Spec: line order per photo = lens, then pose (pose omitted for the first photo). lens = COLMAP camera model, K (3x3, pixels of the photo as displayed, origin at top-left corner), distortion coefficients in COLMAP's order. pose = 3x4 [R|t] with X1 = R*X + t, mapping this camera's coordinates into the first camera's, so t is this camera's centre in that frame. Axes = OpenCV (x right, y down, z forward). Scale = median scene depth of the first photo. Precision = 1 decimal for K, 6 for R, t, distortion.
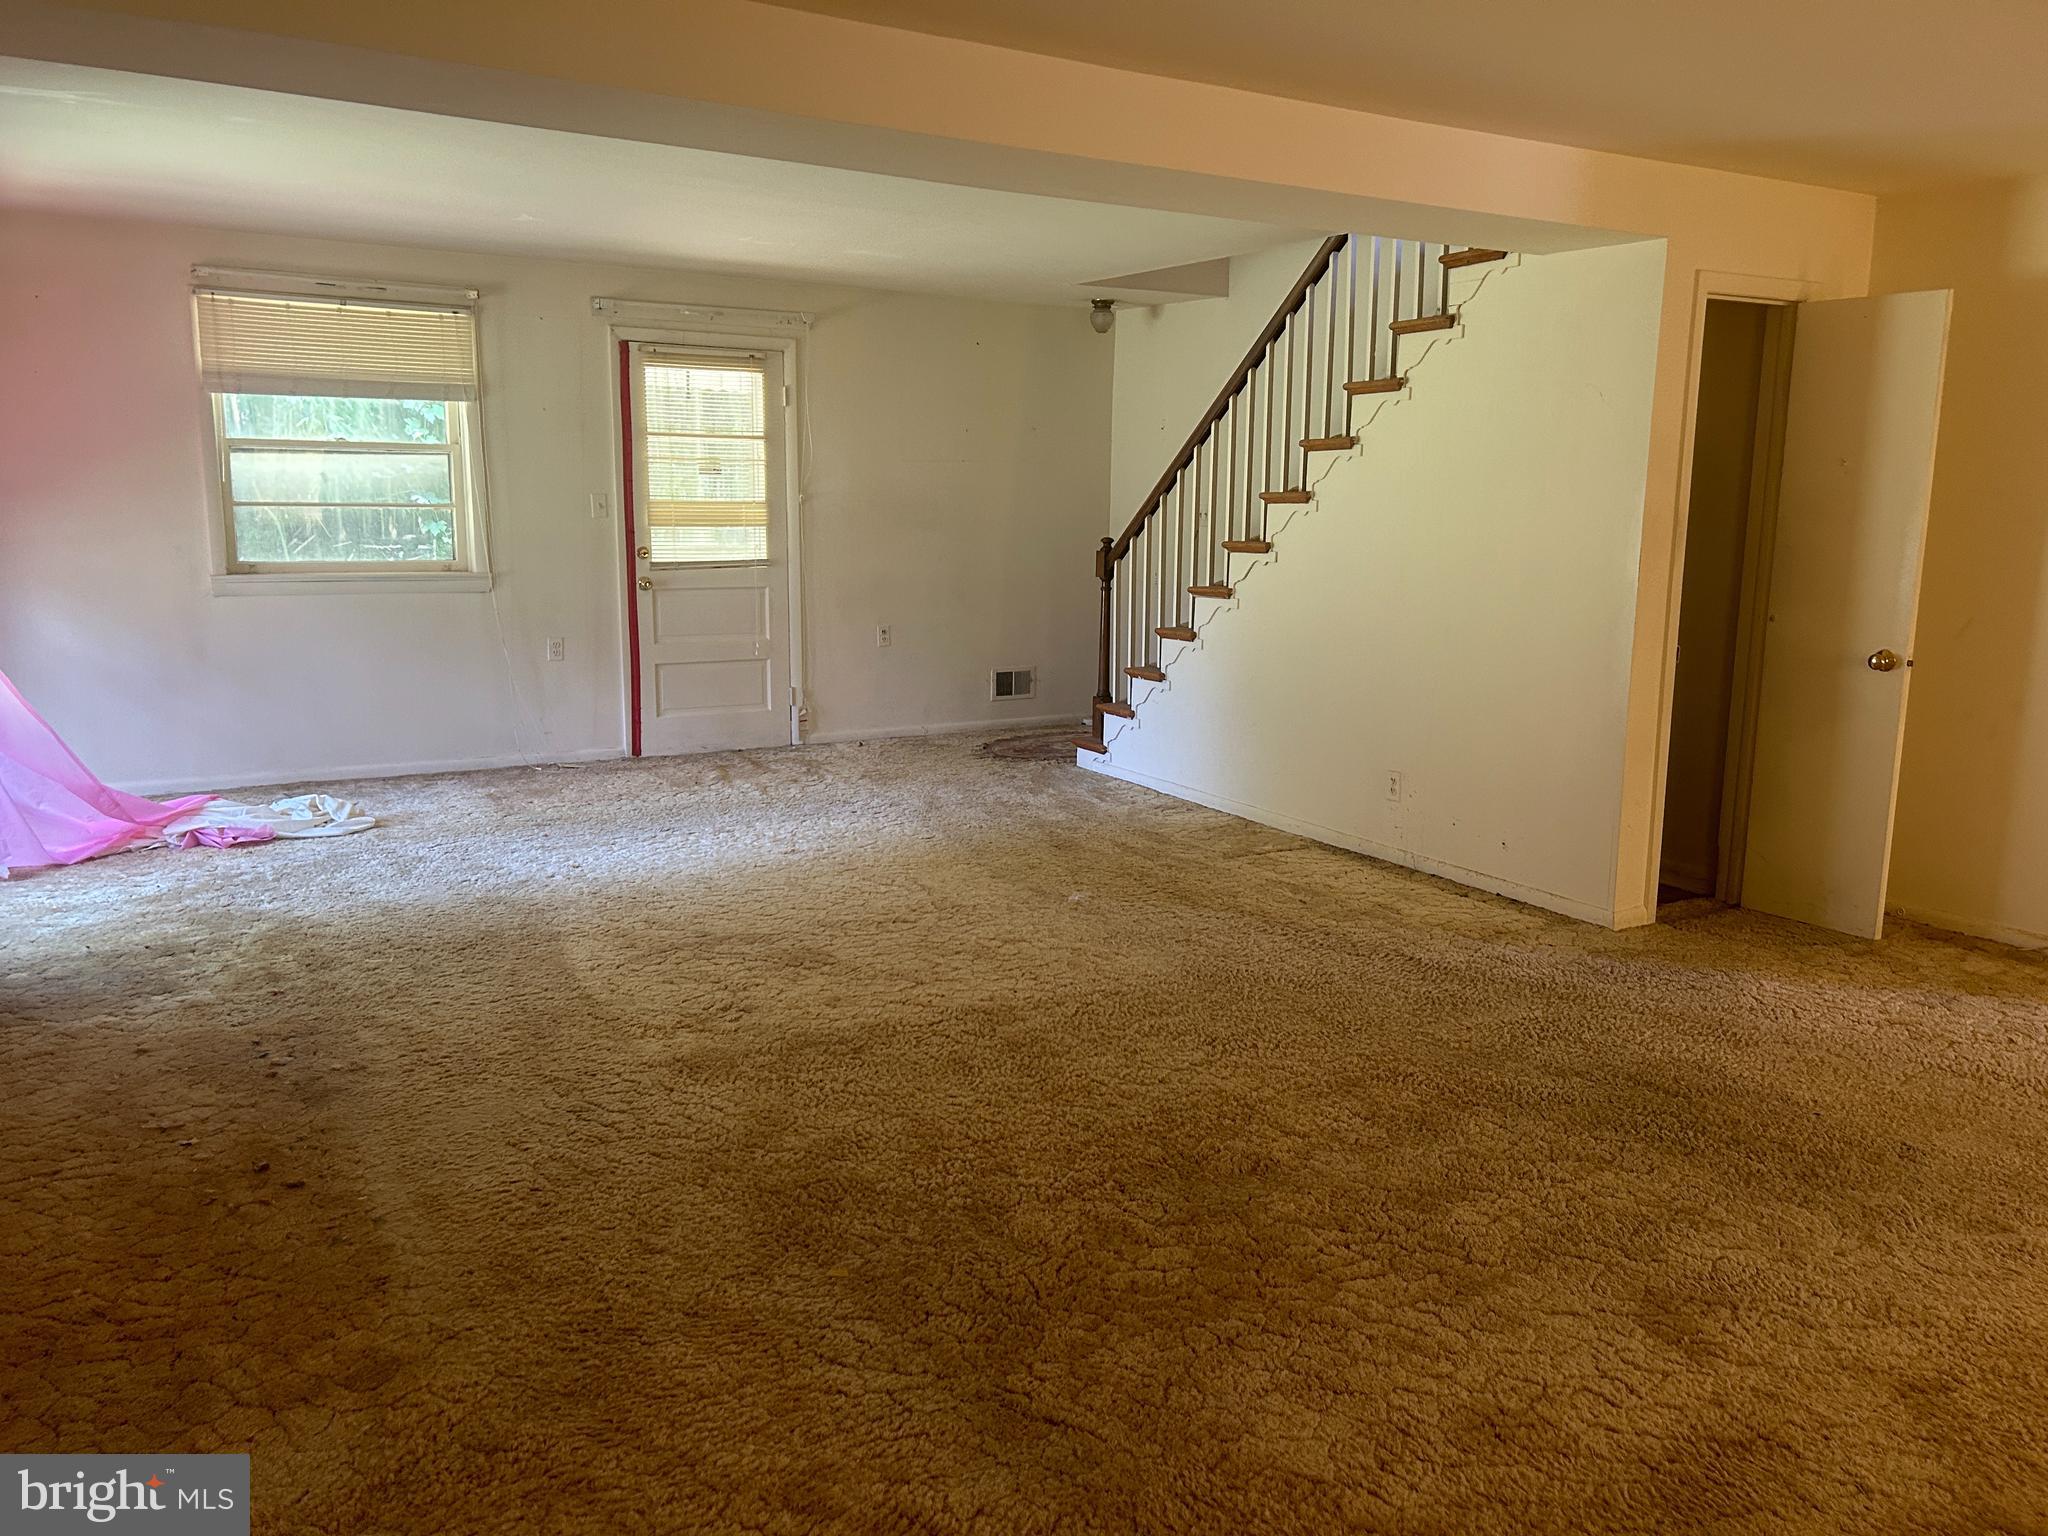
lens RADIAL K [[1558.6, 0, 1034.2], [0, 1558.6, 773.4], [0, 0, 1]] dist [0.075865, -0.082060]
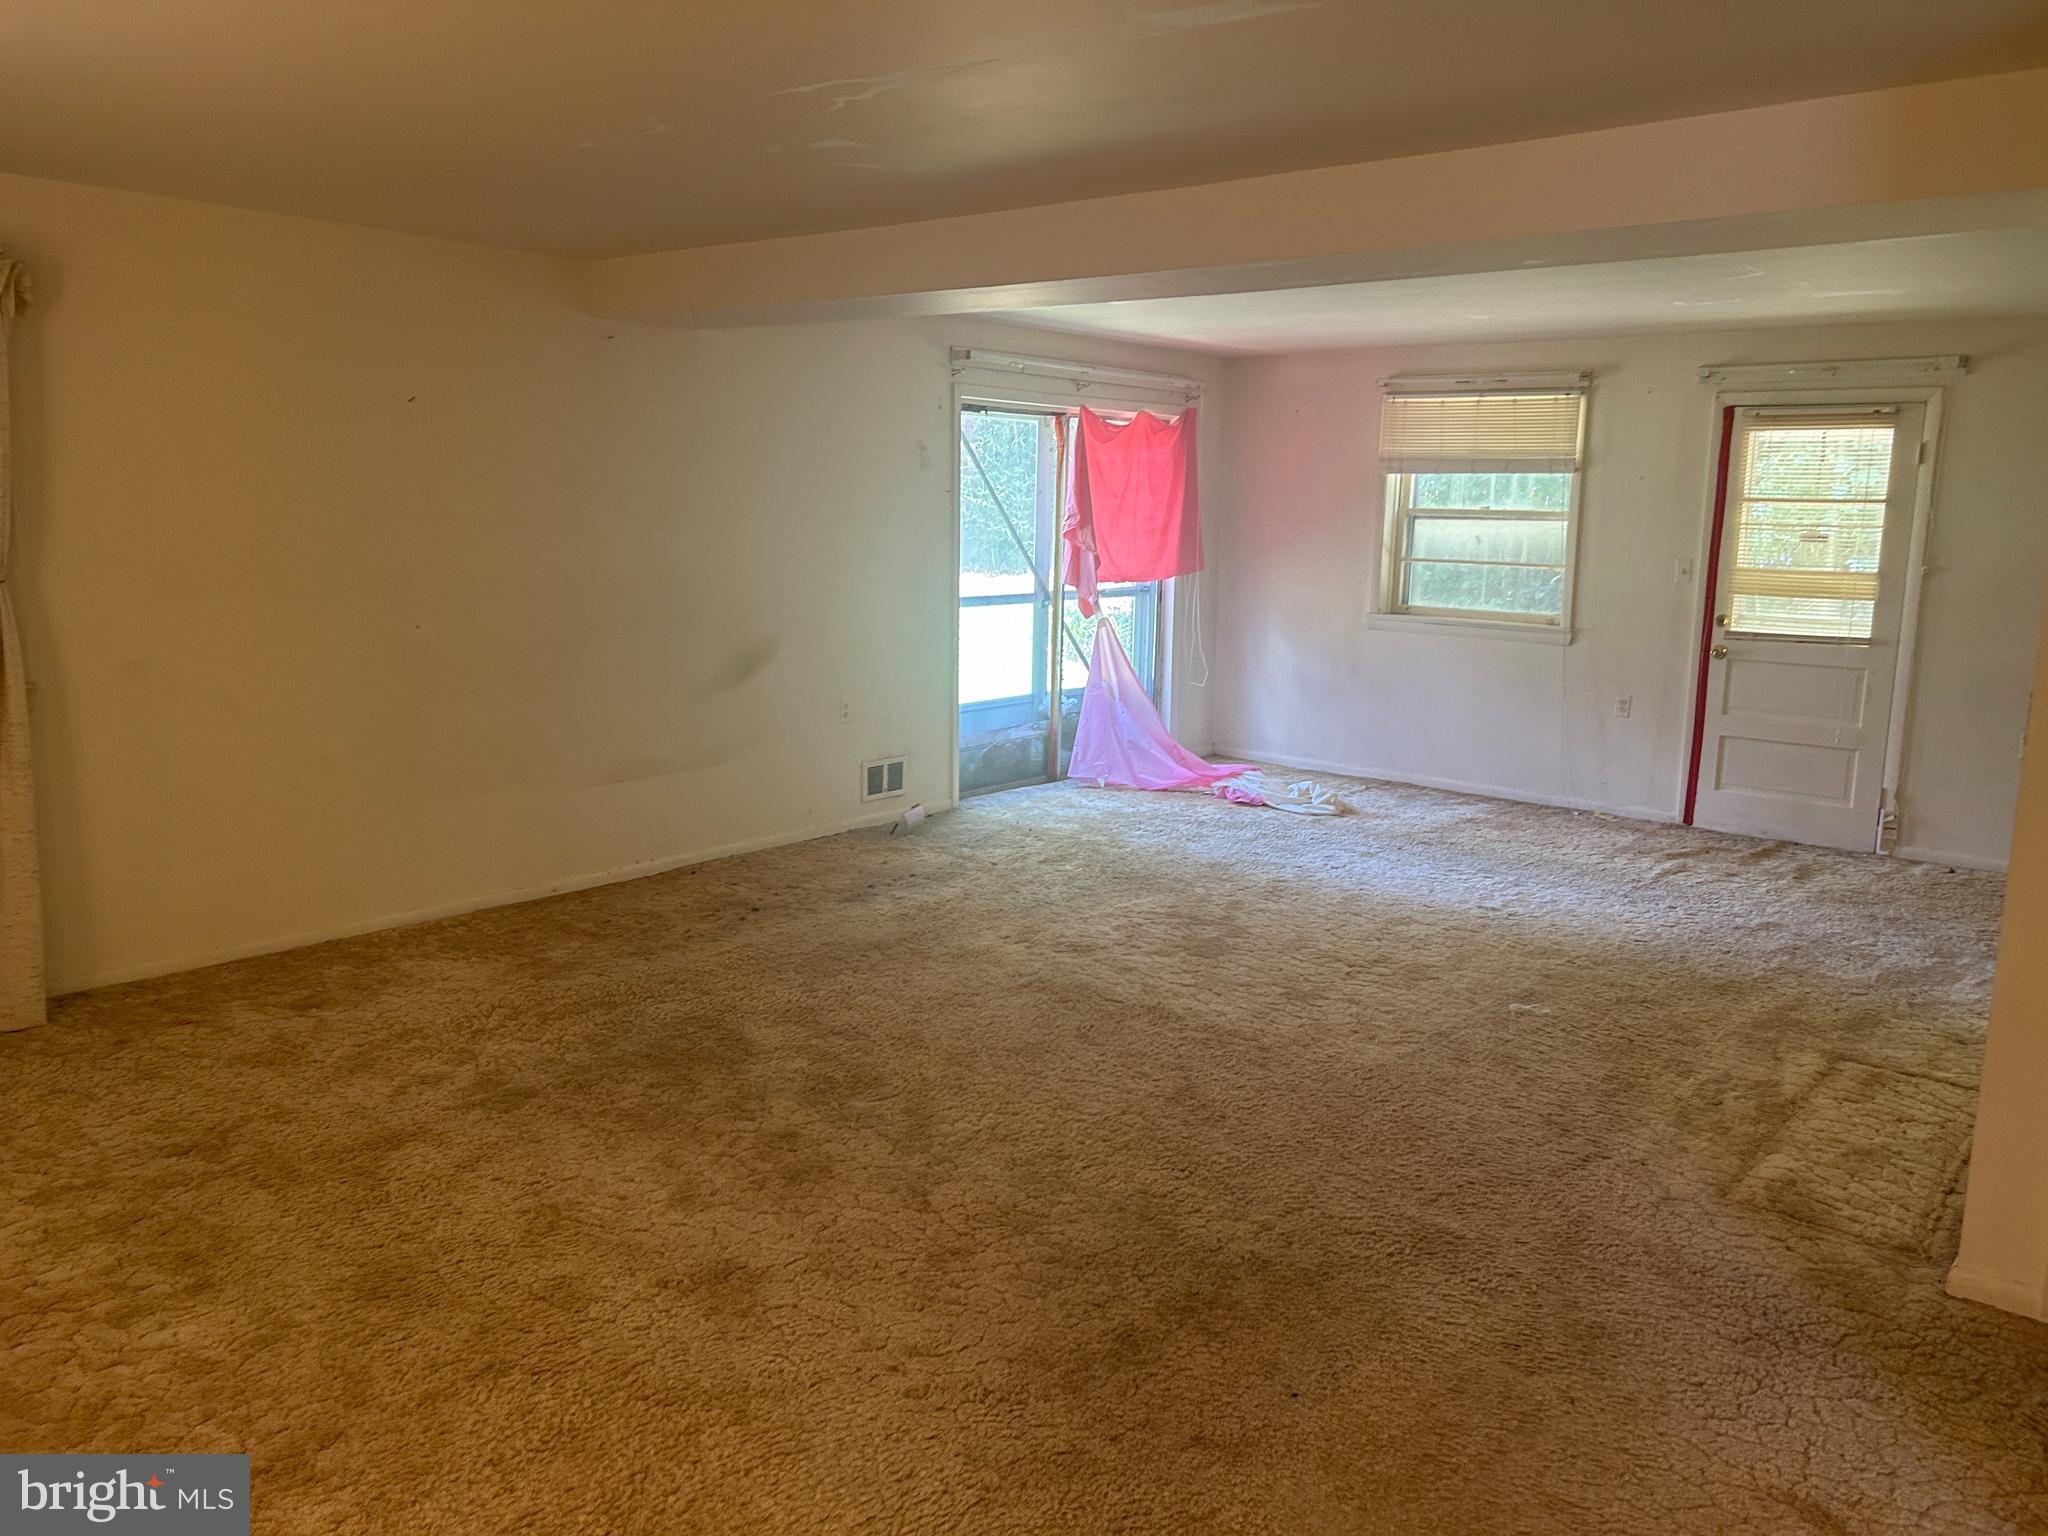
lens RADIAL K [[1558.6, 0, 1034.8], [0, 1558.6, 773.4], [0, 0, 1]] dist [0.075865, -0.082060]
pose [[0.320101, 0.159610, -0.933842, 0.616098], [-0.195535, 0.975613, 0.099724, -0.070697], [0.926985, 0.150677, 0.343504, 0.320440]]
